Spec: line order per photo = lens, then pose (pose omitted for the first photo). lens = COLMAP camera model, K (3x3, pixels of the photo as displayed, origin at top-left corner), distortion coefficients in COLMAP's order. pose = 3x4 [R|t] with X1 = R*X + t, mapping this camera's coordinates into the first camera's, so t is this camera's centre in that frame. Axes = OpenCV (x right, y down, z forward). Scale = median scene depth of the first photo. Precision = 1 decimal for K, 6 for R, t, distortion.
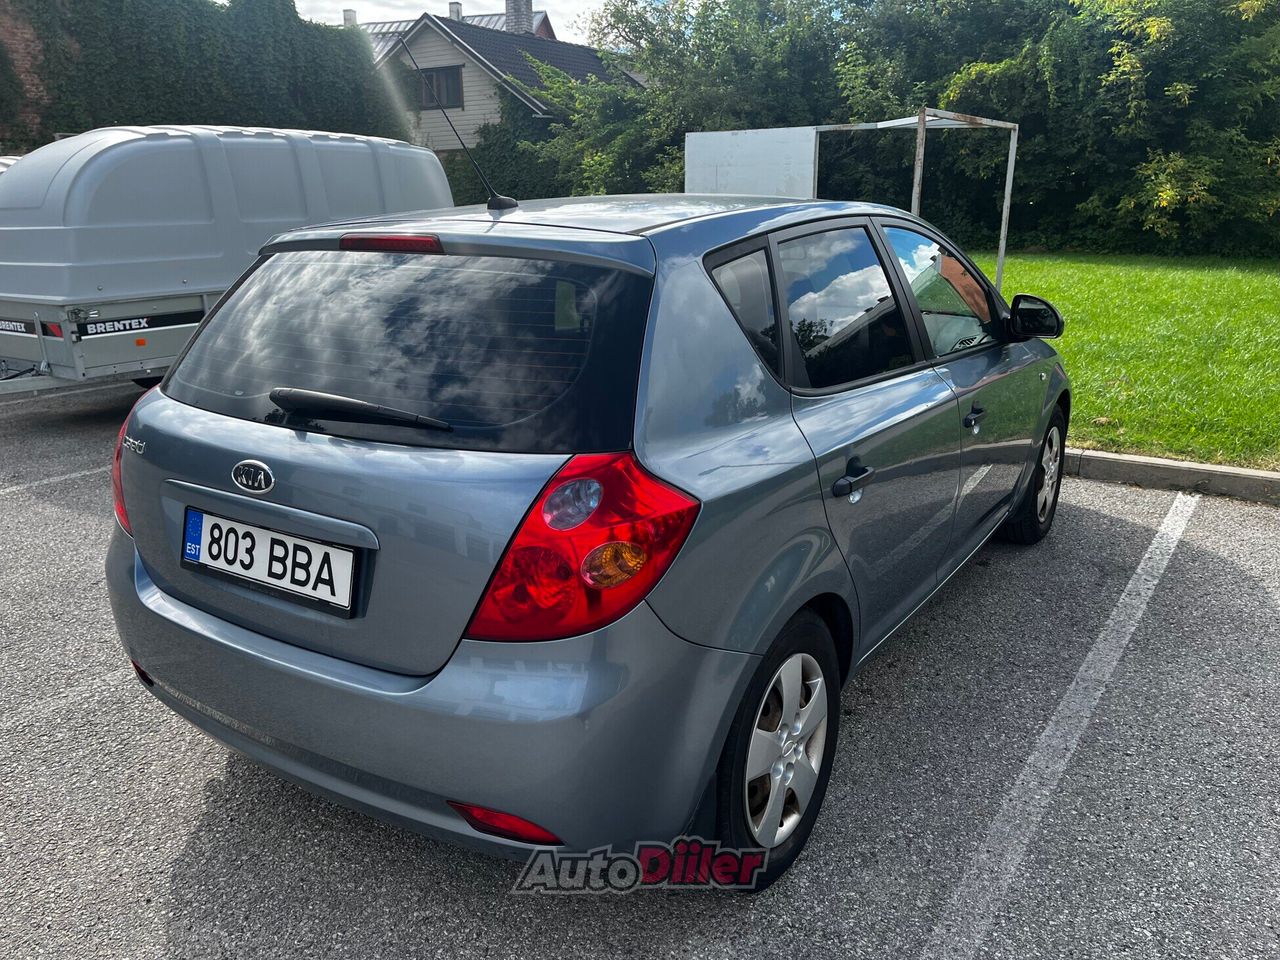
lens RADIAL K [[987.7, 0, 651.0], [0, 987.7, 480.4], [0, 0, 1]] dist [0.079321, -0.126265]
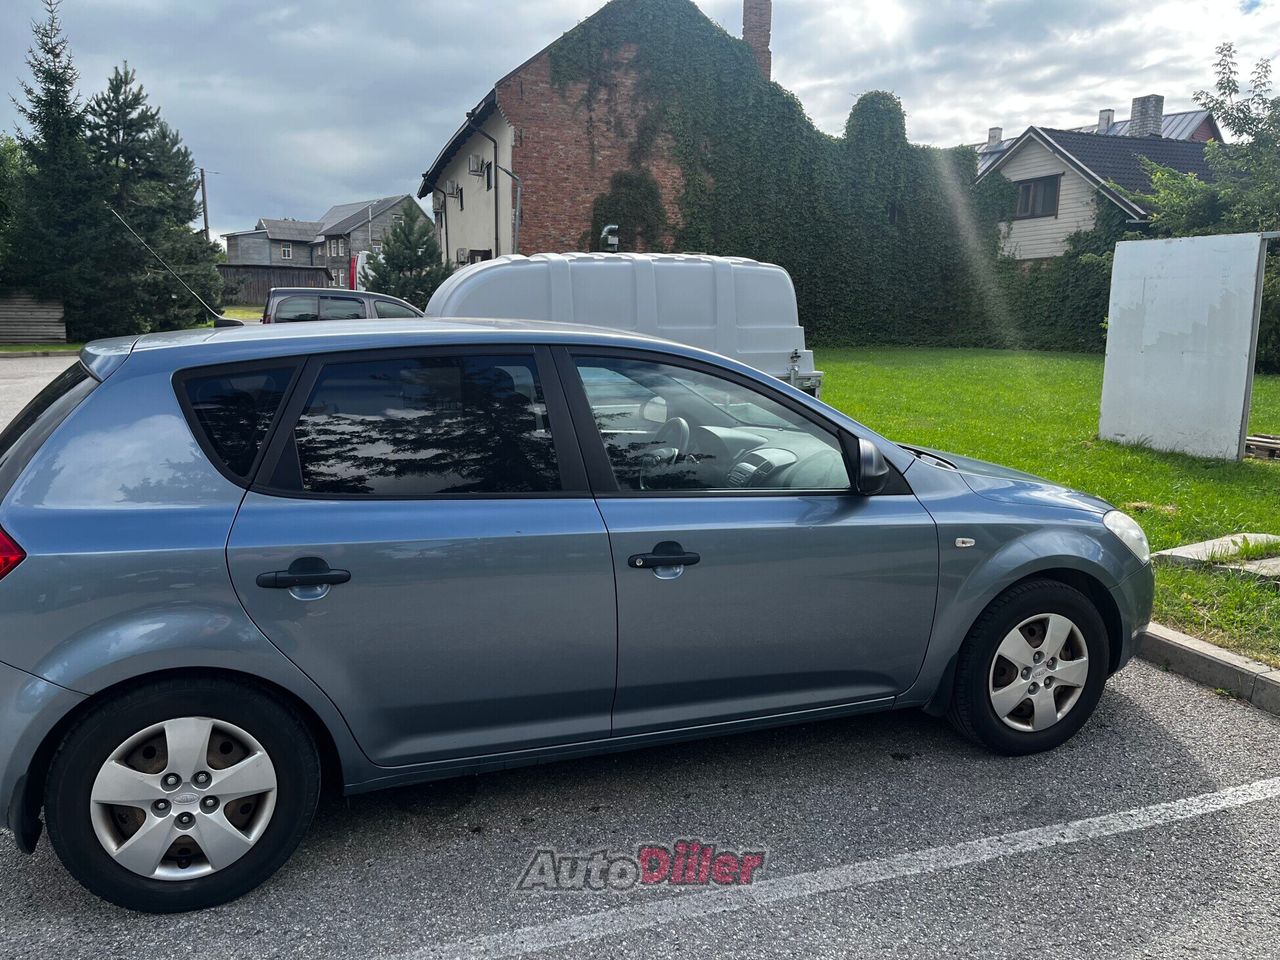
lens RADIAL K [[987.7, 0, 651.0], [0, 987.7, 480.4], [0, 0, 1]] dist [0.079321, -0.126265]
pose [[0.795352, 0.118254, -0.594501, 0.120446], [-0.177231, 0.983293, -0.041518, -0.013598], [0.579659, 0.138385, 0.803023, 0.033718]]
